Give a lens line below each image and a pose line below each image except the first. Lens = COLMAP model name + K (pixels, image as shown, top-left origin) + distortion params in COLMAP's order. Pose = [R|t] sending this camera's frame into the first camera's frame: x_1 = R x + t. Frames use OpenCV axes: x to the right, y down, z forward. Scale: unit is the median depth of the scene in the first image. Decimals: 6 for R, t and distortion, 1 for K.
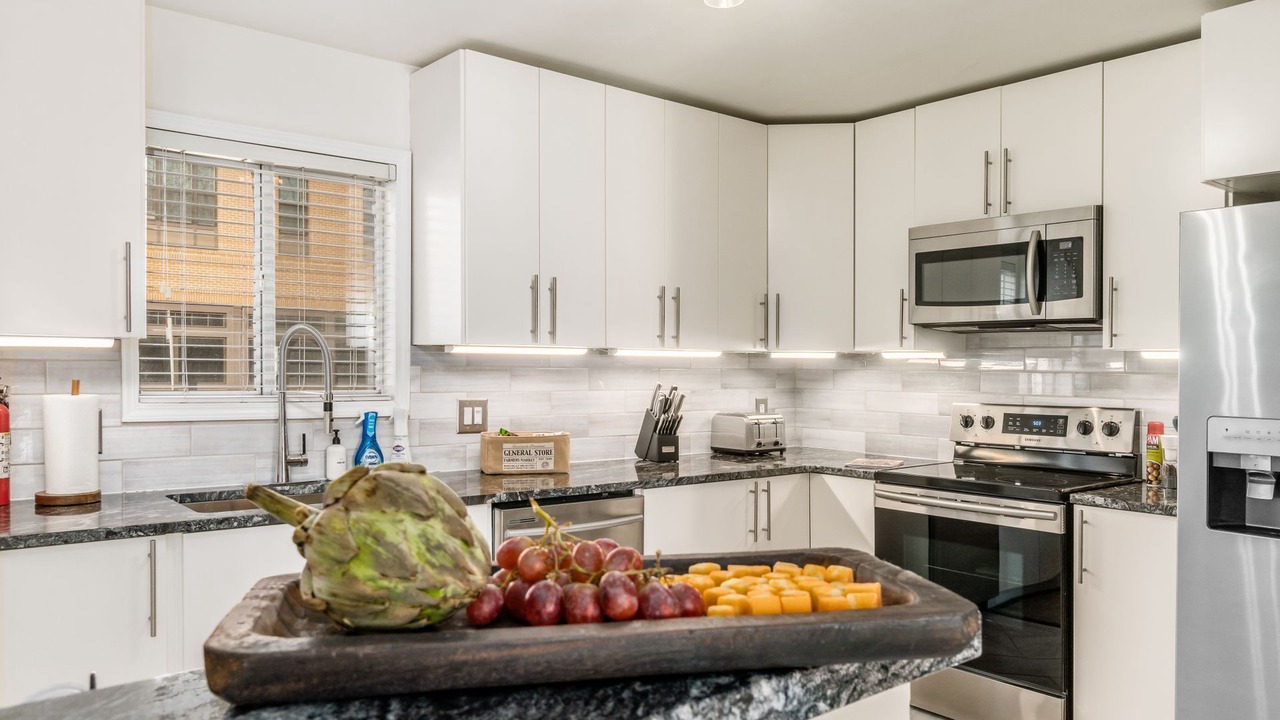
lens RADIAL K [[953.8, 0, 628.6], [0, 953.8, 369.7], [0, 0, 1]] dist [0.003199, -0.003423]
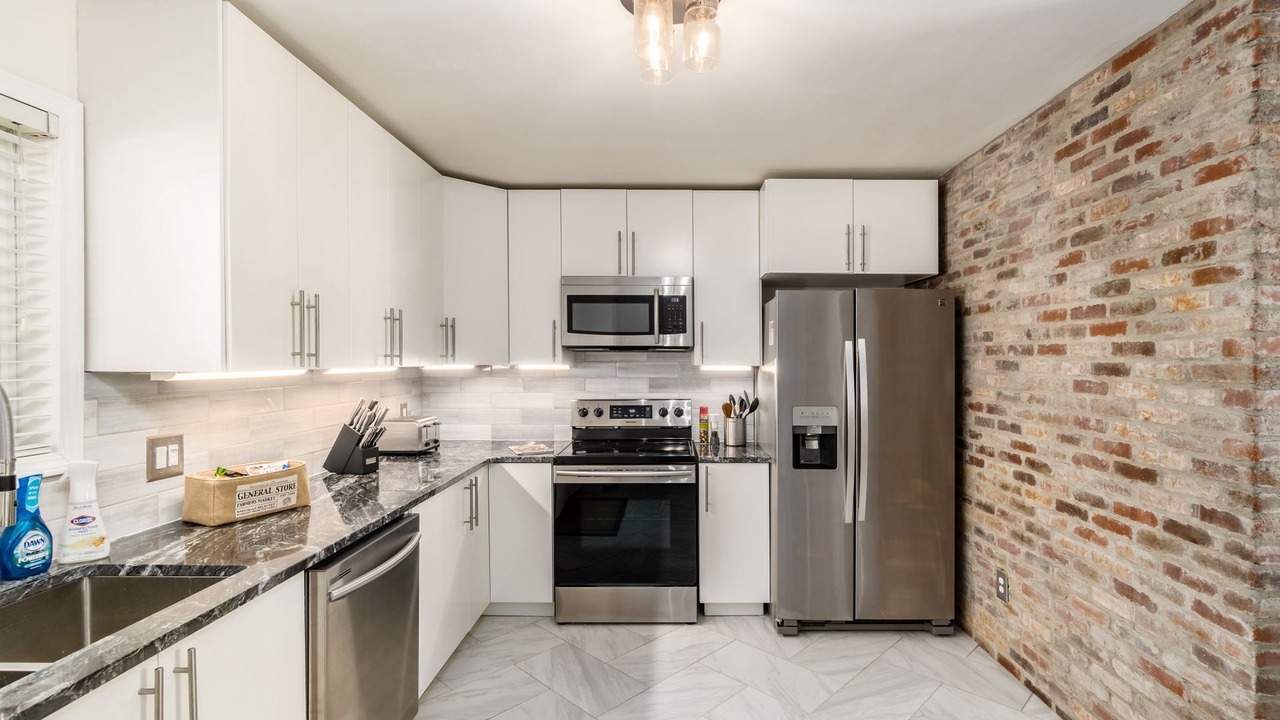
lens RADIAL K [[590.8, 0, 672.8], [0, 590.8, 359.1], [0, 0, 1]] dist [-0.005522, 0.002380]
pose [[0.619195, -0.007927, 0.785197, -0.296793], [0.006167, 0.999967, 0.005233, -0.034426], [-0.785213, 0.001602, 0.619224, 0.369026]]
